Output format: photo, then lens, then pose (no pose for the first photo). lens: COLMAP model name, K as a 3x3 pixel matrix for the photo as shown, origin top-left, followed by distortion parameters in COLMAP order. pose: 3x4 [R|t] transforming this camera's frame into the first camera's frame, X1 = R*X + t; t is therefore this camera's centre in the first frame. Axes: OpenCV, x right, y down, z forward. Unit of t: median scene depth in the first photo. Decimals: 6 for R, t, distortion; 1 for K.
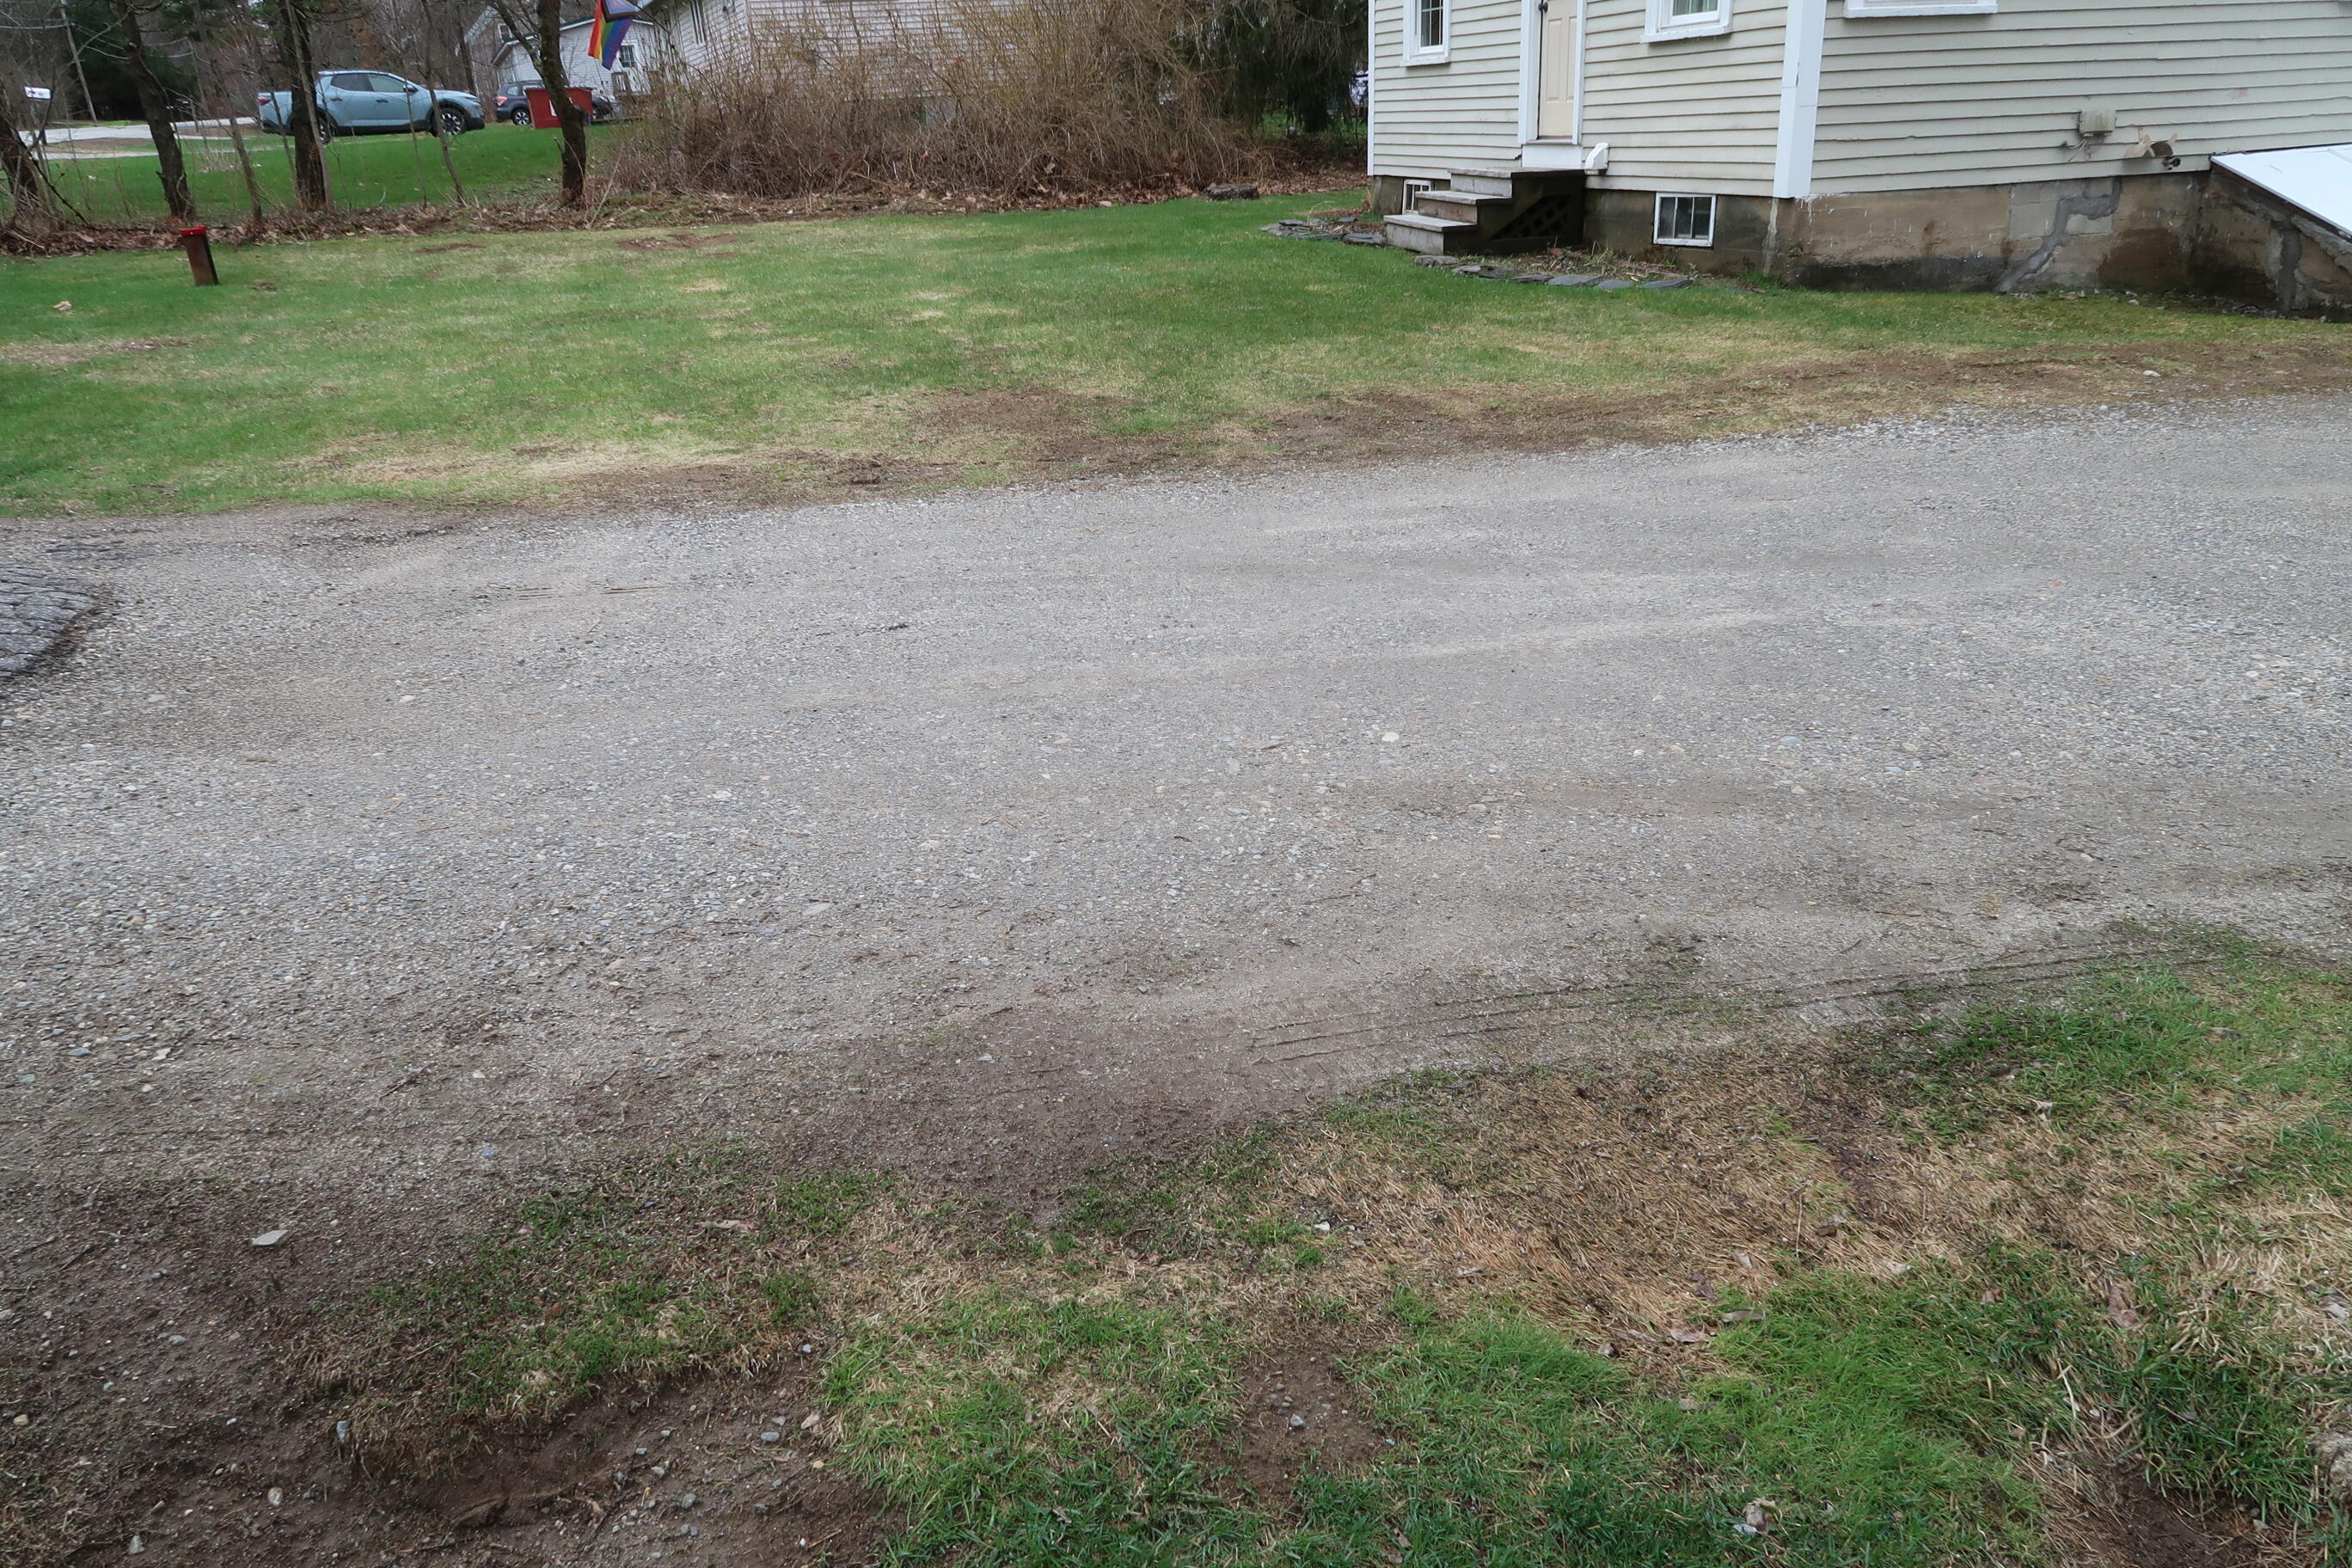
lens RADIAL K [[1653.9, 0, 1176.7], [0, 1653.9, 781.1], [0, 0, 1]] dist [-0.024273, 0.011448]
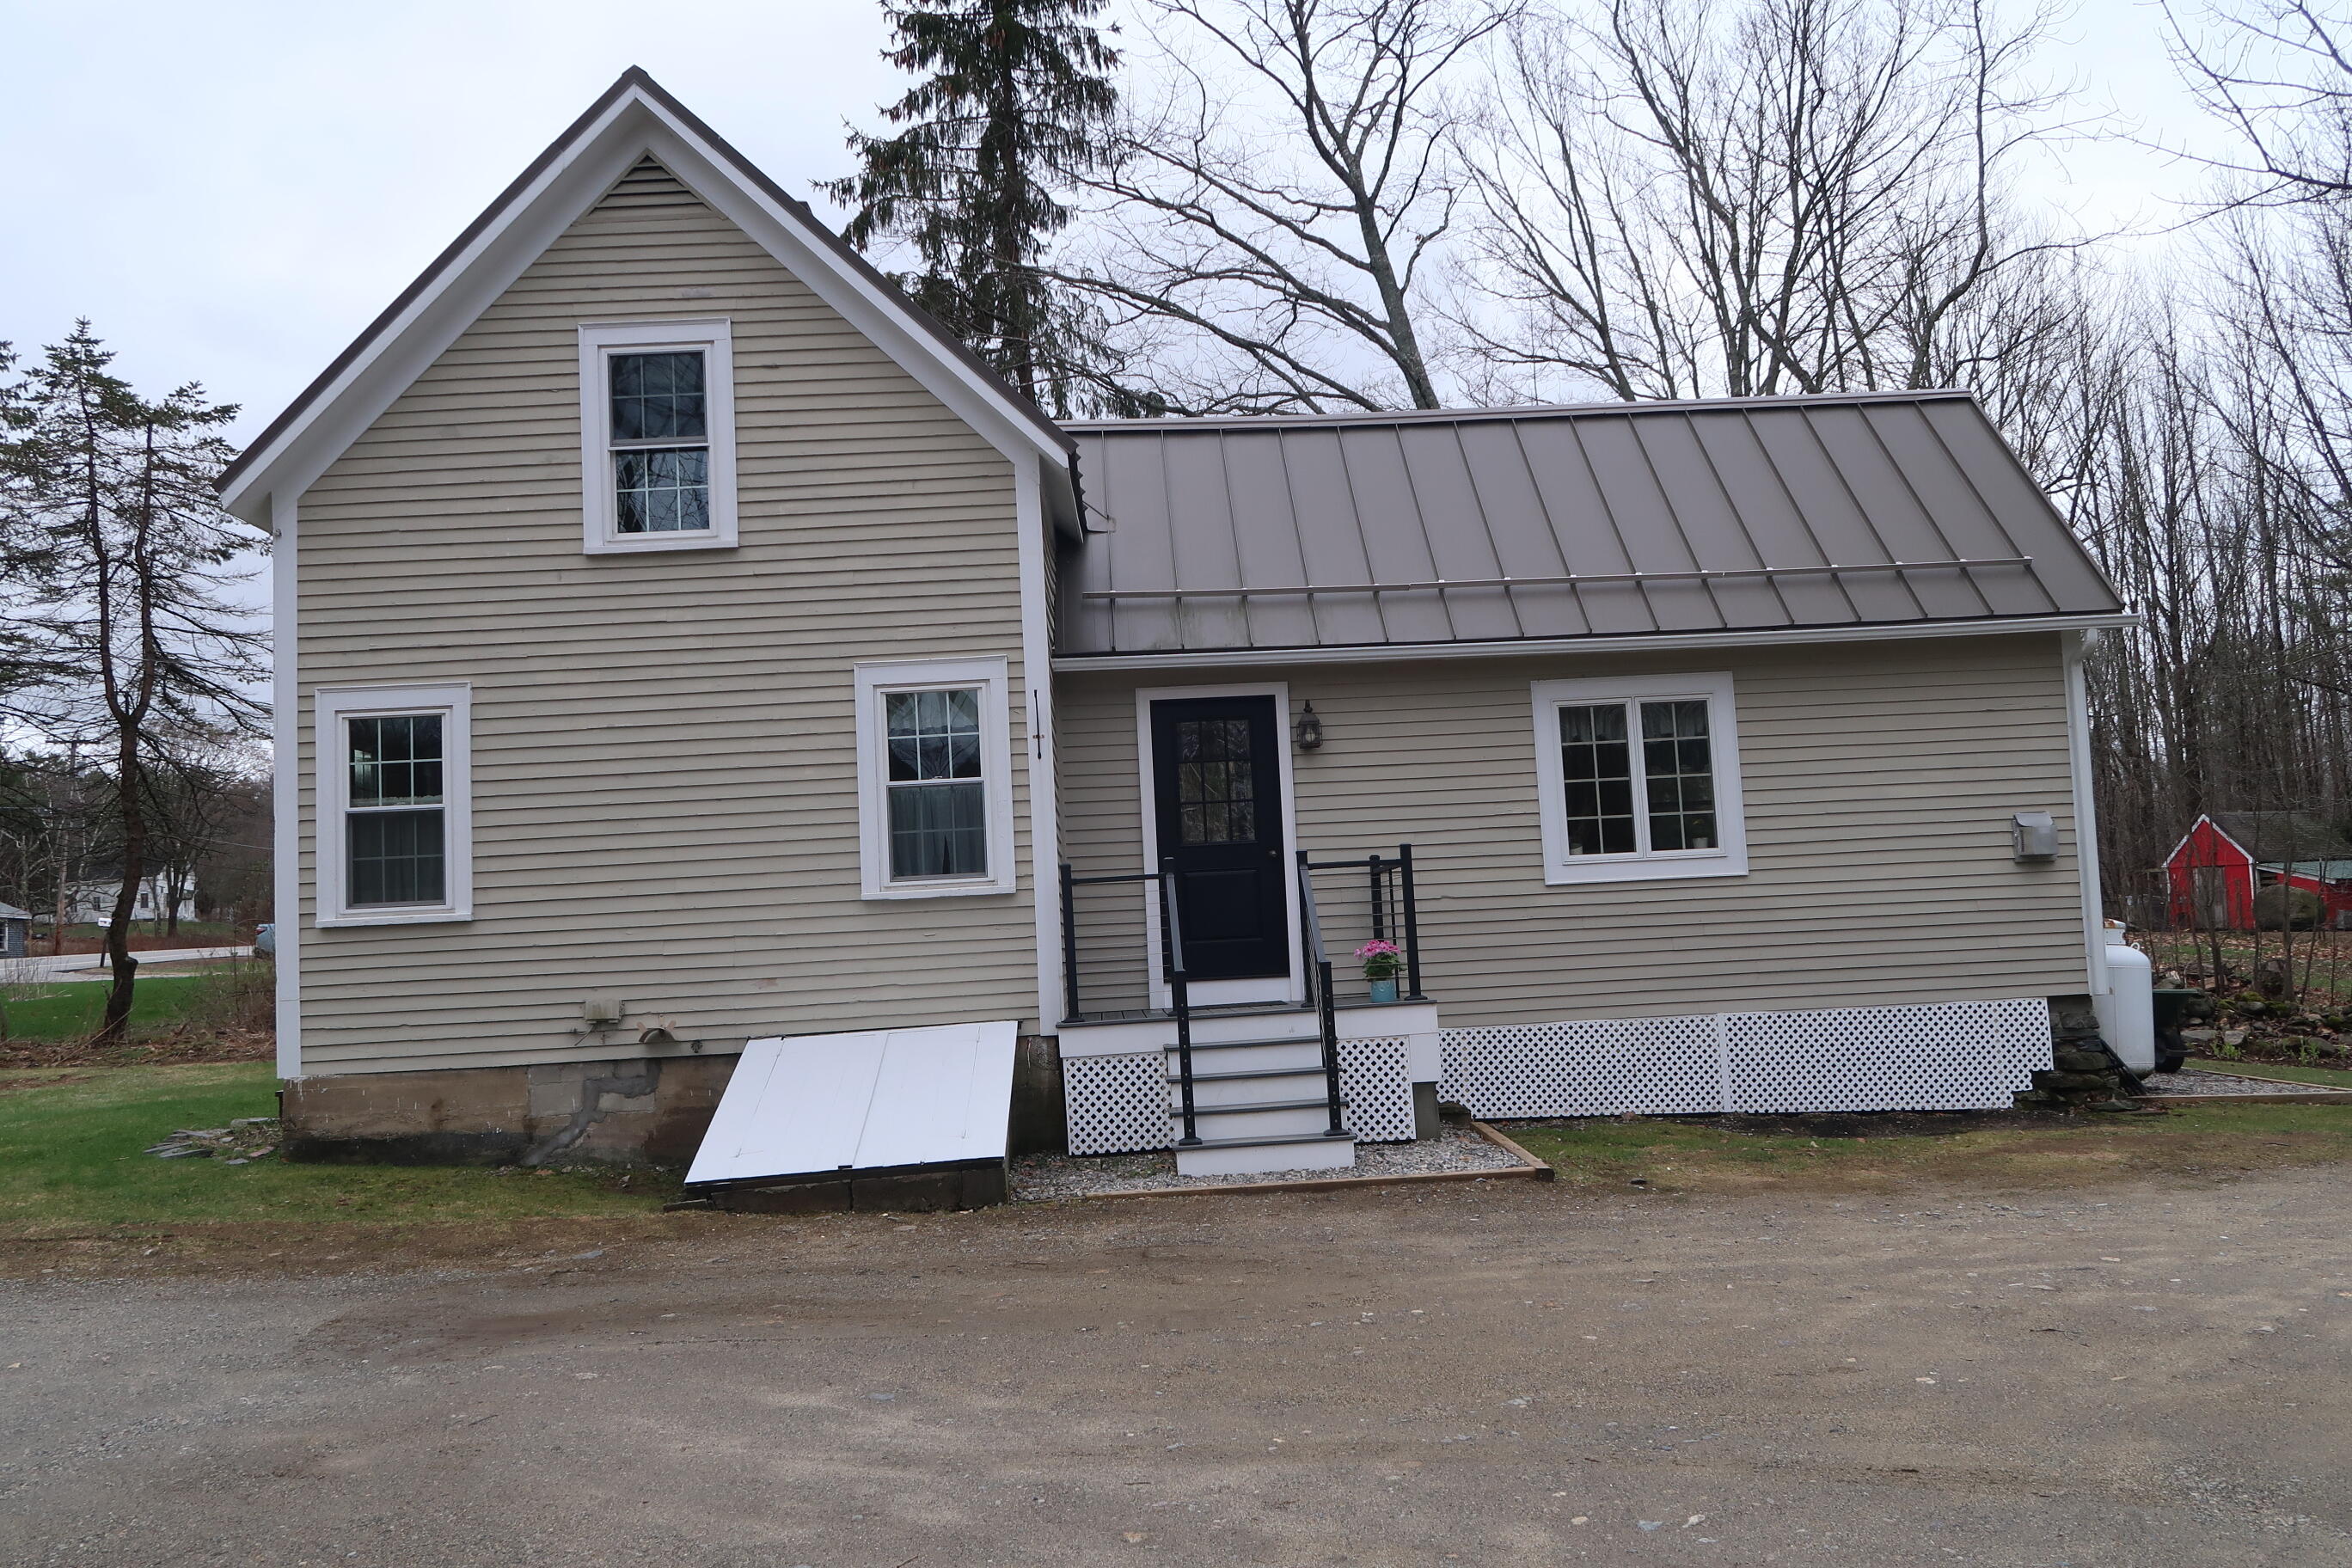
lens RADIAL K [[1912.1, 0, 1174.6], [0, 1912.1, 774.0], [0, 0, 1]] dist [0.009224, 0.010006]
pose [[0.973122, -0.021127, -0.229320, 1.207713], [-0.083157, 0.896360, -0.435457, -0.028361], [0.214754, 0.442823, 0.870511, -0.072879]]
